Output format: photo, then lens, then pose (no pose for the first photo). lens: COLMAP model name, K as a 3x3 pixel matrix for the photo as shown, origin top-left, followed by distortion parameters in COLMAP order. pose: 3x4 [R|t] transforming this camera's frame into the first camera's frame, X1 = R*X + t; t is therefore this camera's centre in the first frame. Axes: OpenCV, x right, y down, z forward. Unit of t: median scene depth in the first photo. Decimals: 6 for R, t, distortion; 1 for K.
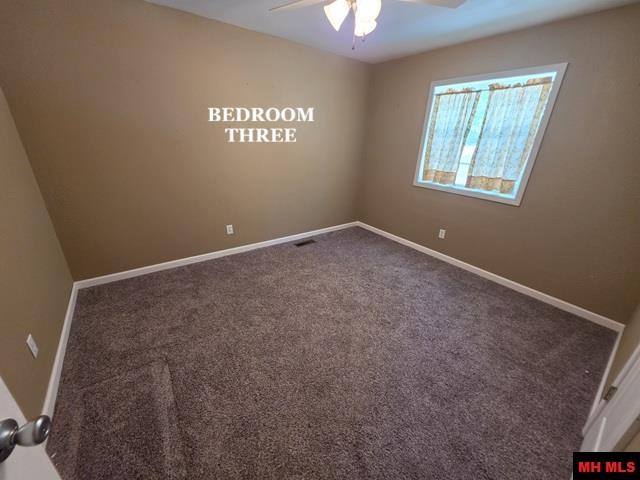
lens RADIAL K [[259.2, 0, 319.7], [0, 259.2, 240.1], [0, 0, 1]] dist [0.001867, 0.000686]
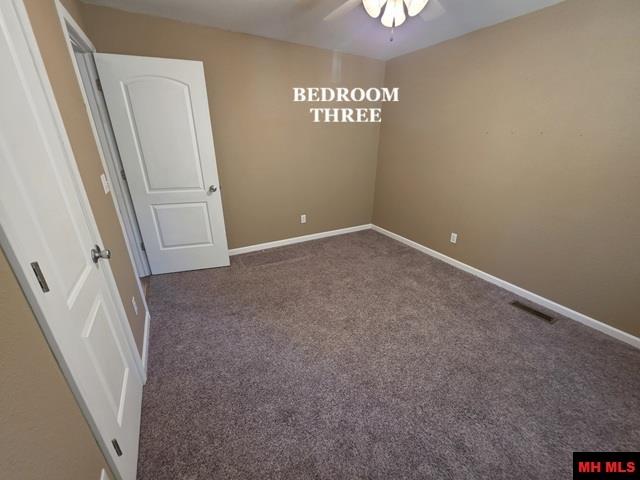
lens RADIAL K [[259.2, 0, 319.7], [0, 259.2, 240.3], [0, 0, 1]] dist [0.001867, 0.000686]
pose [[-0.122460, 0.332798, -0.935013, 0.703860], [-0.390499, 0.849958, 0.353669, -0.203306], [0.912422, 0.408432, 0.025871, 0.574519]]
